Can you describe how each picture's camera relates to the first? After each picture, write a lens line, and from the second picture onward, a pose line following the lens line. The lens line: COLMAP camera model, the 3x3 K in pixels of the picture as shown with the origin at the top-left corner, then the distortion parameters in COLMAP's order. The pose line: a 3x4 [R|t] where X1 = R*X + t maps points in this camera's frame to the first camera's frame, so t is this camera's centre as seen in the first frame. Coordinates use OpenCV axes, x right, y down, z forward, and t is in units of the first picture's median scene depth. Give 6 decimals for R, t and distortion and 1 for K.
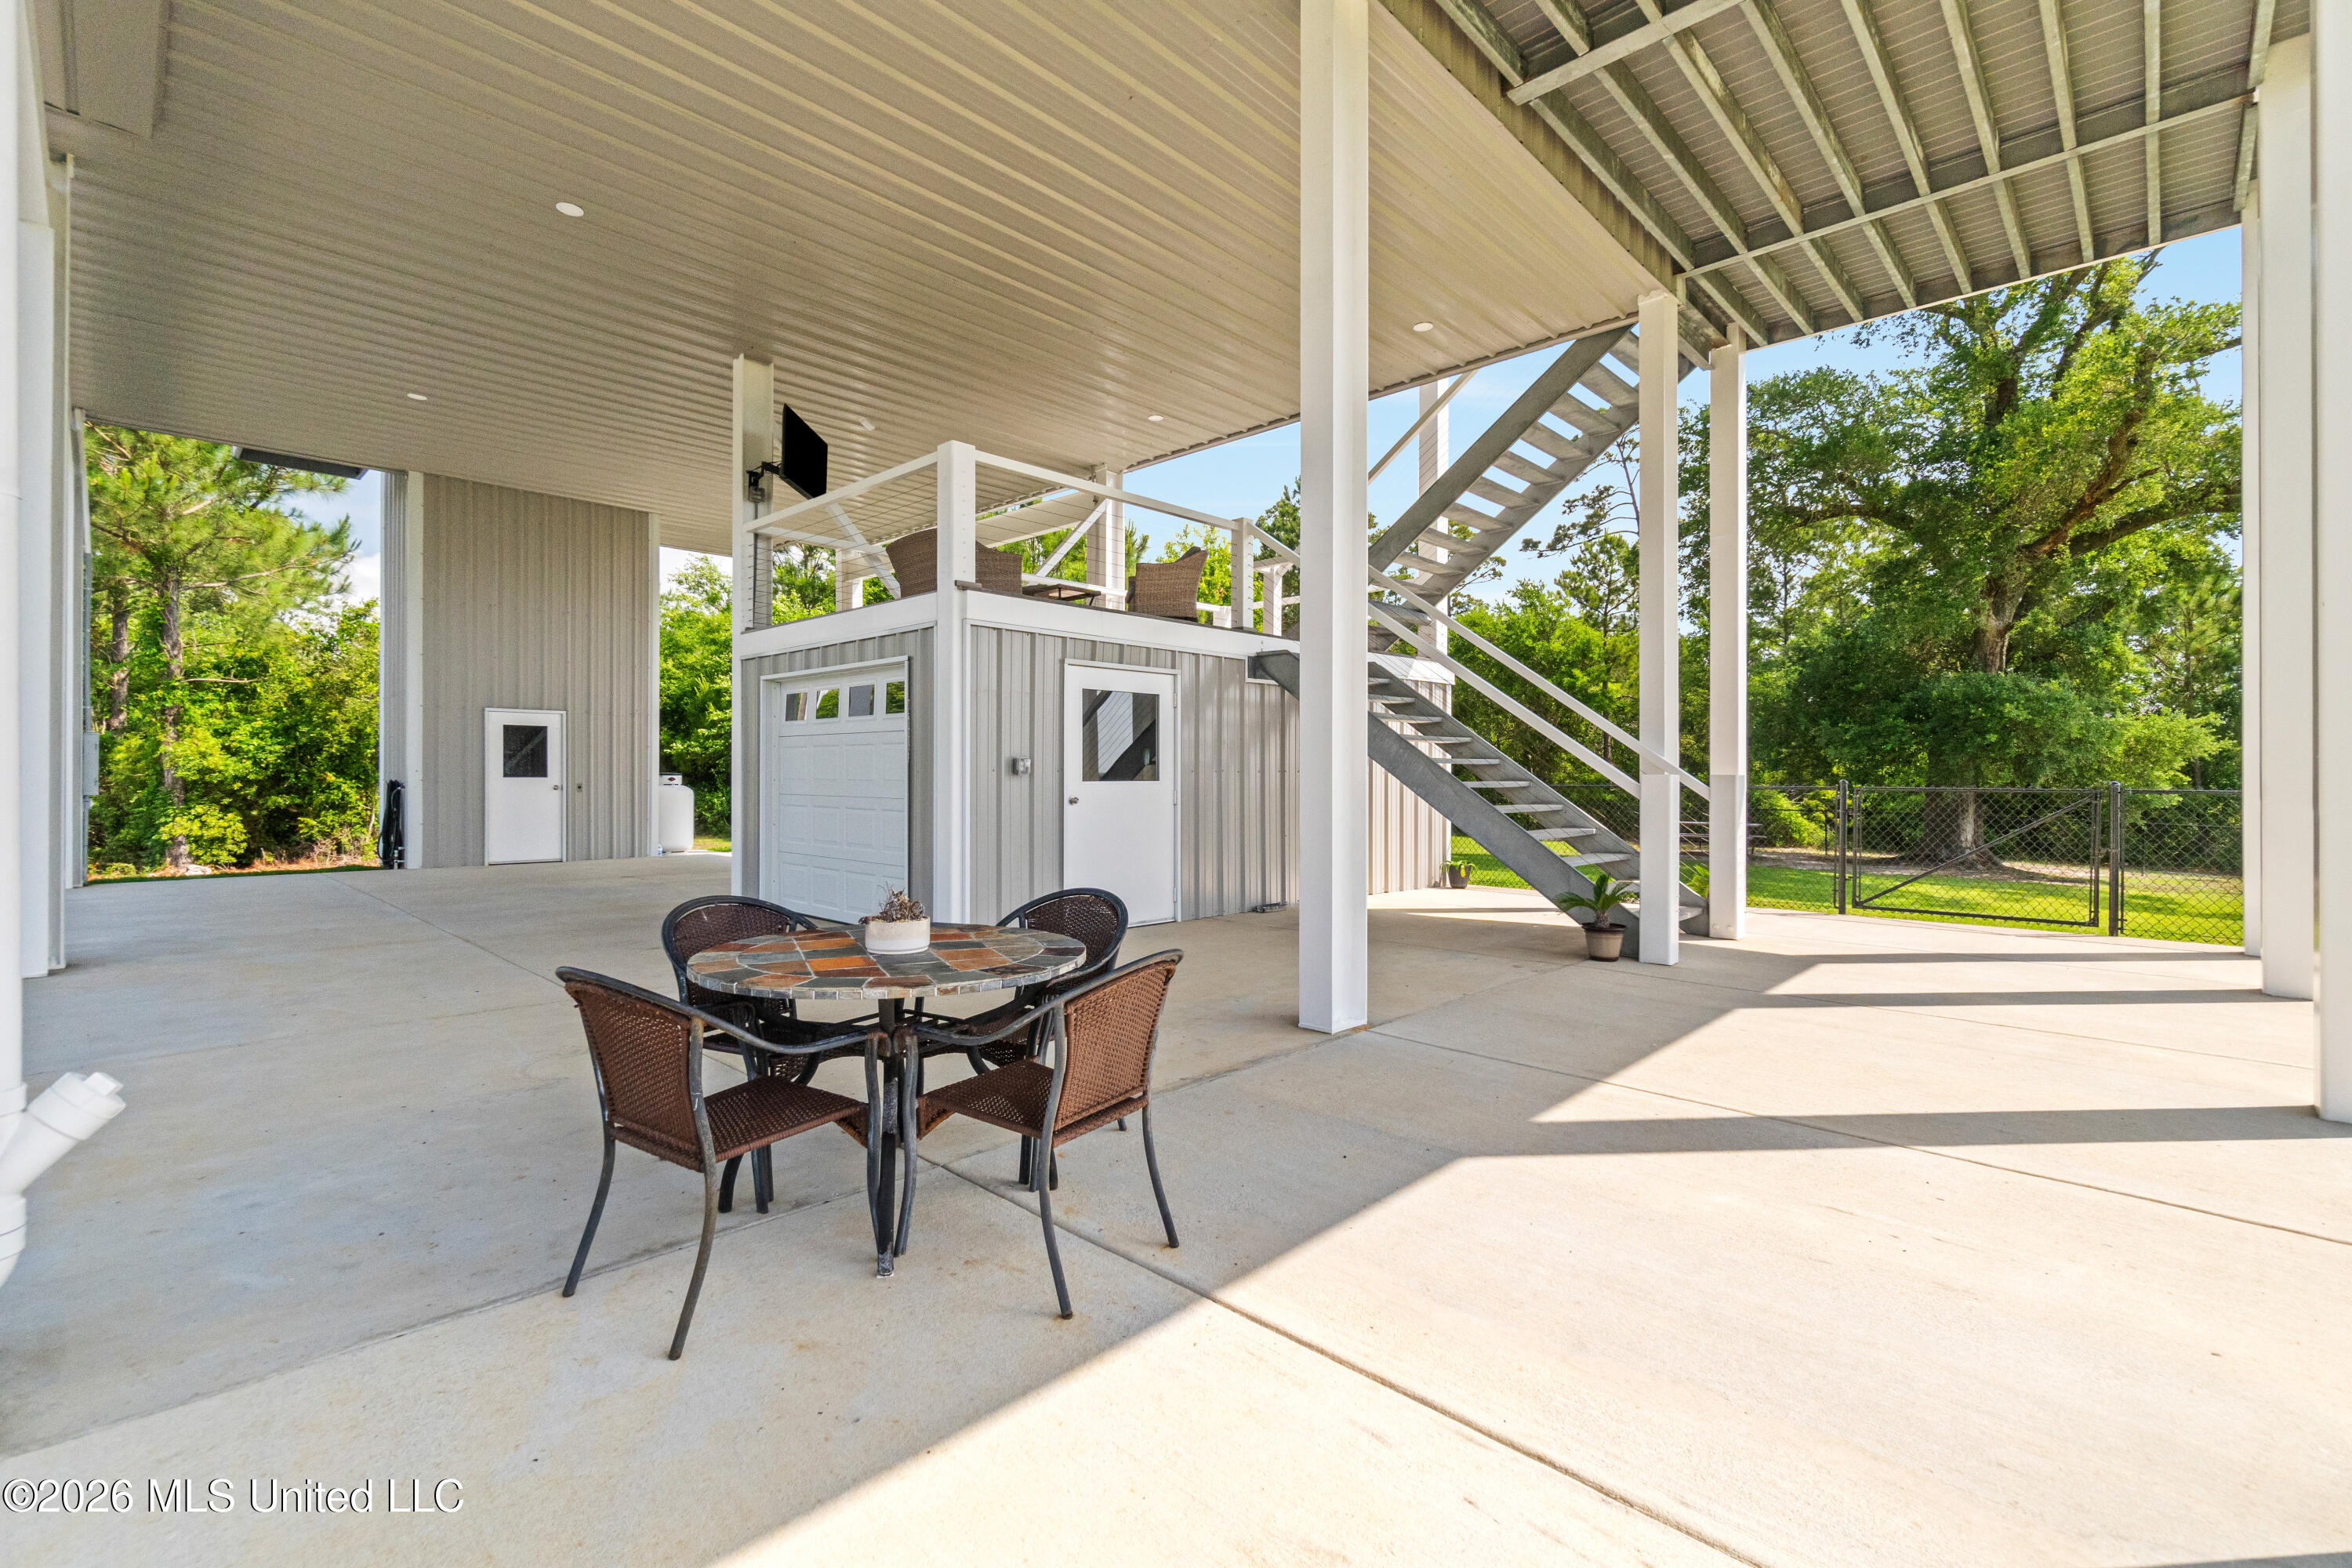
lens RADIAL K [[1034.7, 0, 1179.5], [0, 1034.7, 779.1], [0, 0, 1]] dist [-0.001180, -0.001441]
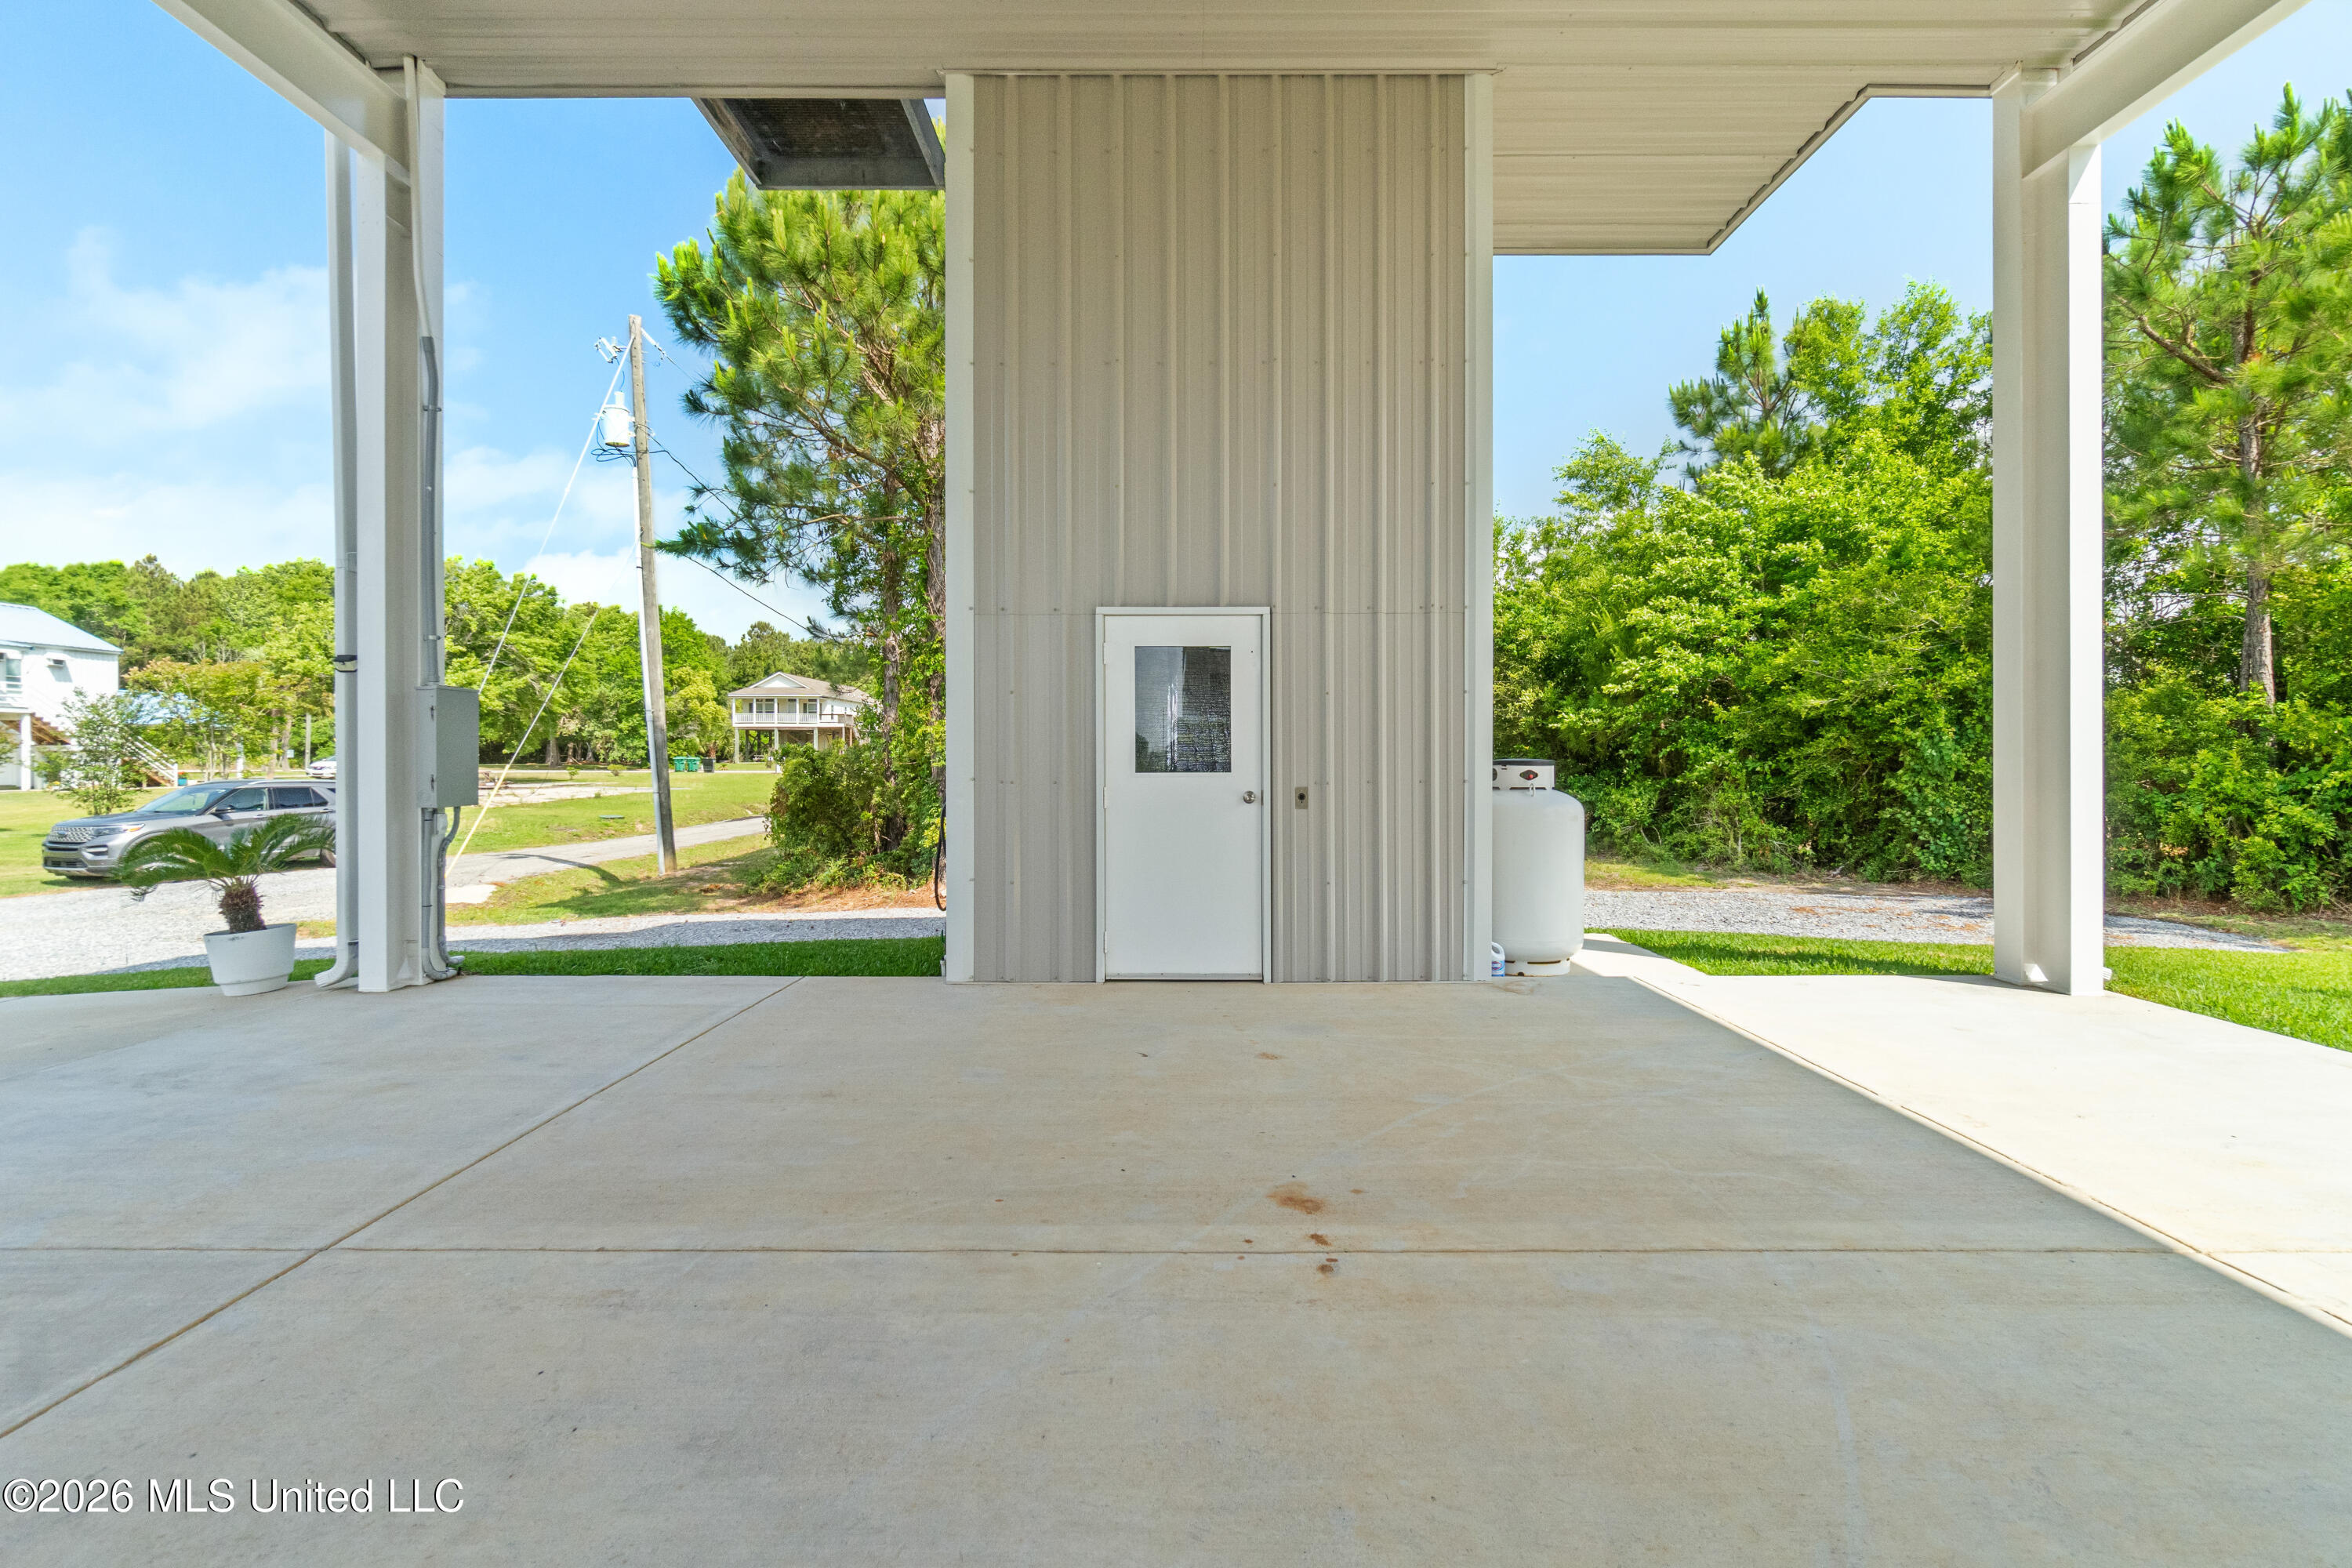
lens RADIAL K [[1034.7, 0, 1189.1], [0, 1034.7, 738.1], [0, 0, 1]] dist [-0.001180, -0.001441]
pose [[0.685347, -0.017052, -0.728017, -0.287682], [-0.001135, 0.999700, -0.024484, -0.004404], [0.728216, 0.017606, 0.685122, 0.624890]]
